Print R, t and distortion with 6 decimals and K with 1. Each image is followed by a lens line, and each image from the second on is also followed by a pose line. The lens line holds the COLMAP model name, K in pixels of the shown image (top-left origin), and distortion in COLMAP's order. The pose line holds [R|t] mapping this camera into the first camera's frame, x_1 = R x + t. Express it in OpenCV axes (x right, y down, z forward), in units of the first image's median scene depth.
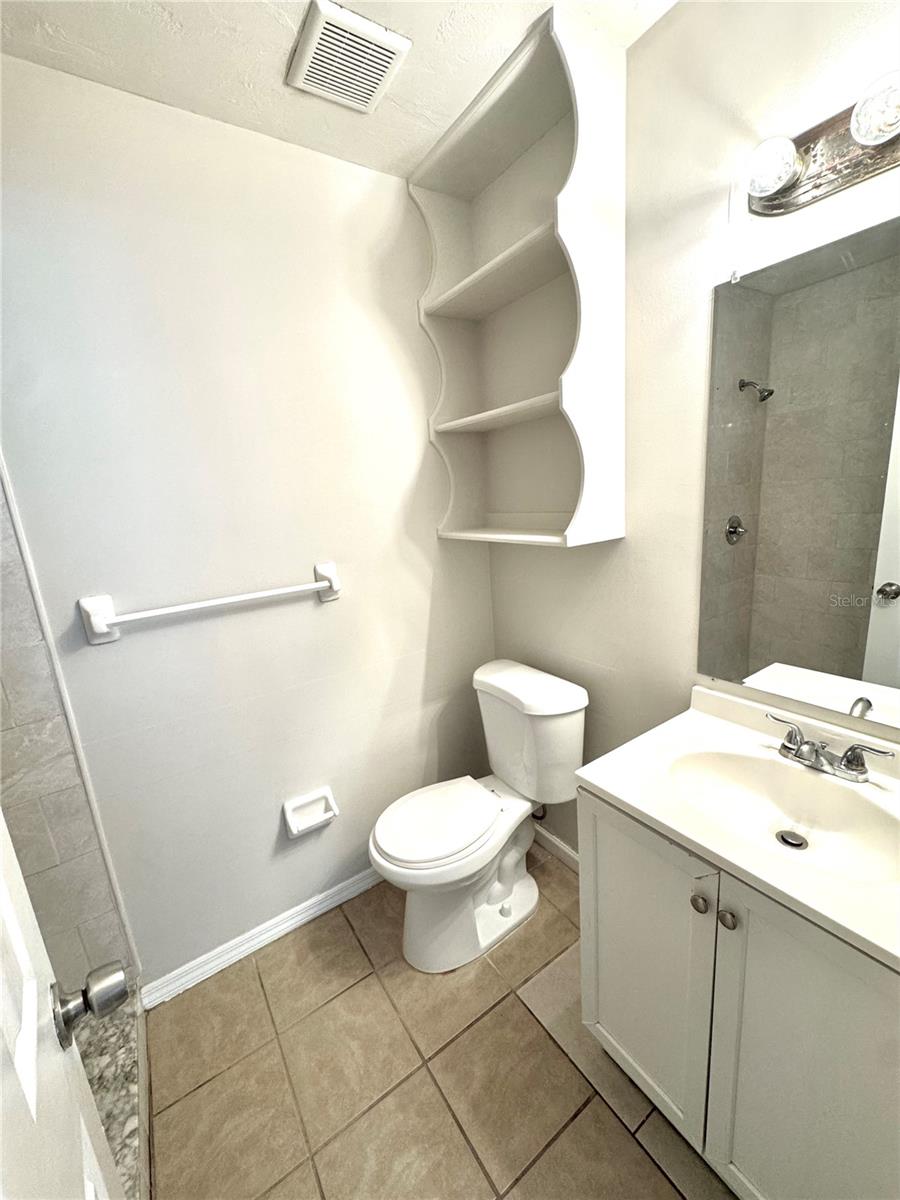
lens RADIAL K [[477.1, 0, 442.0], [0, 477.1, 602.3], [0, 0, 1]] dist [-0.003659, 0.000516]
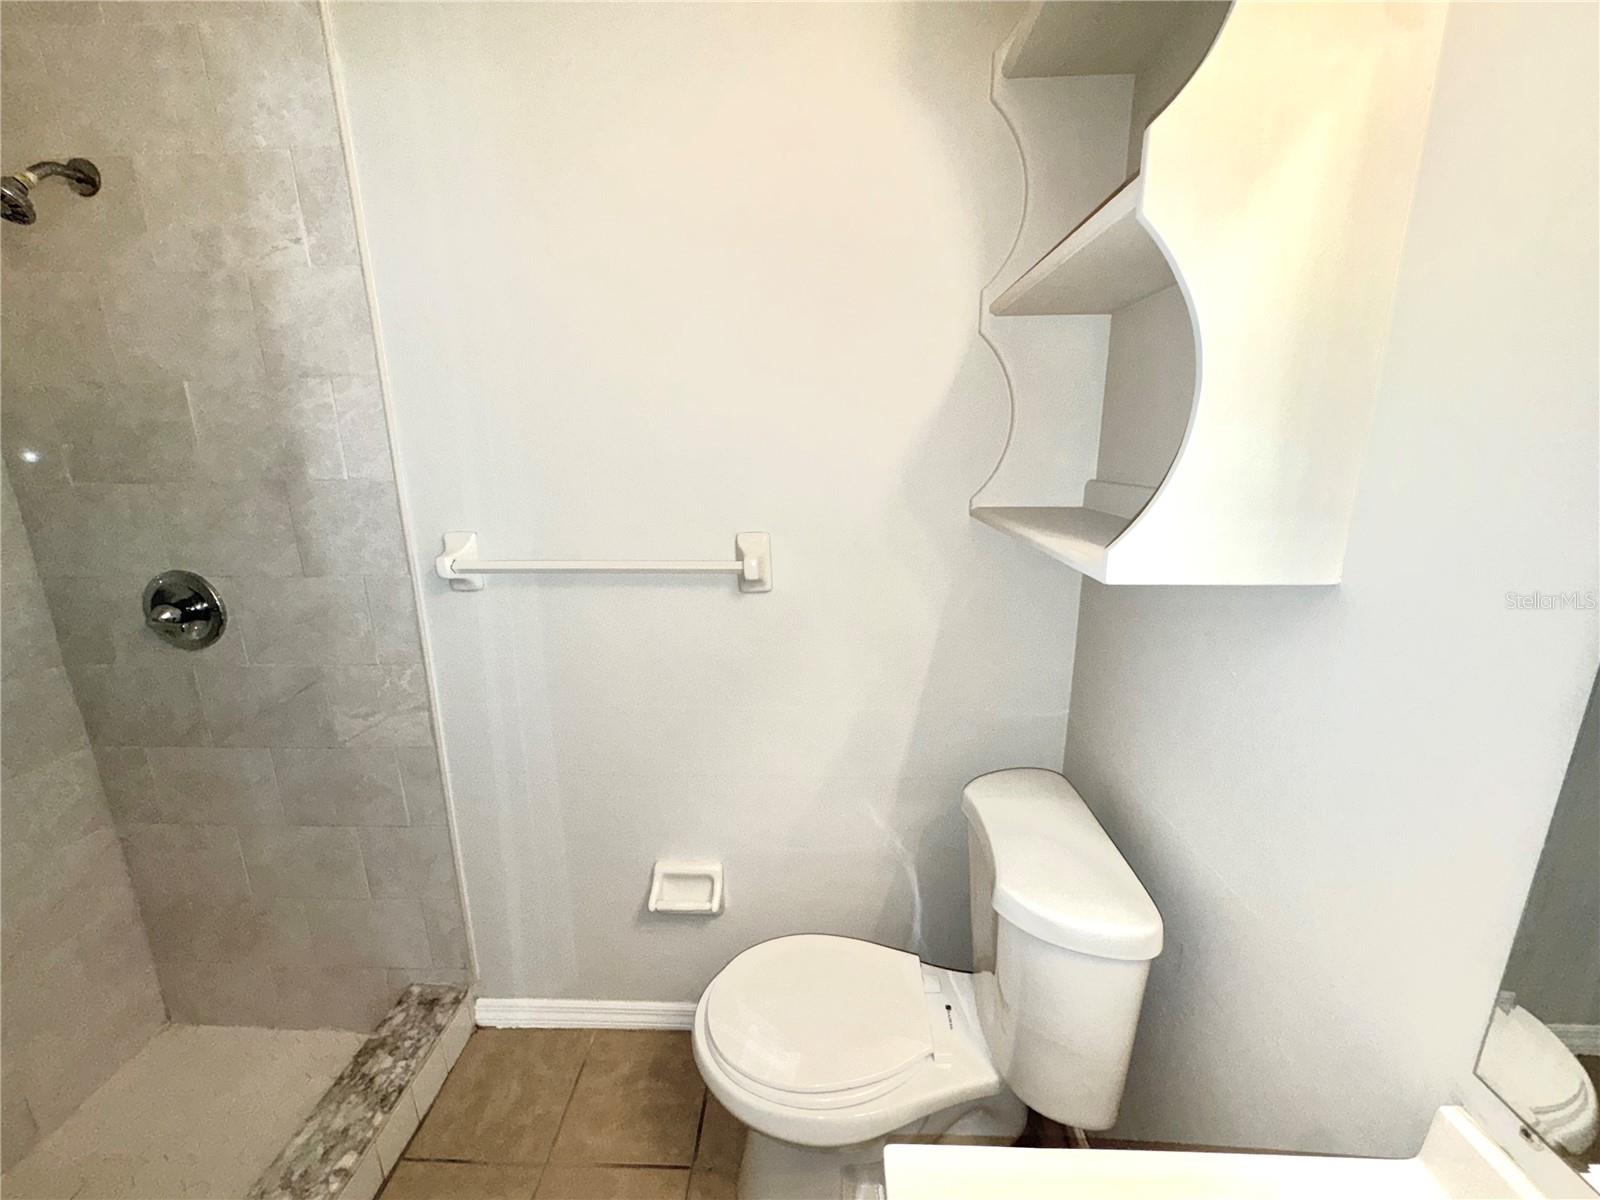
lens RADIAL K [[636.1, 0, 806.1], [0, 636.1, 602.3], [0, 0, 1]] dist [-0.003659, 0.000516]
pose [[0.813017, 0.207669, -0.543946, 0.301728], [-0.183538, 0.978009, 0.099059, -0.092983], [0.552556, 0.019298, 0.833252, 0.361640]]
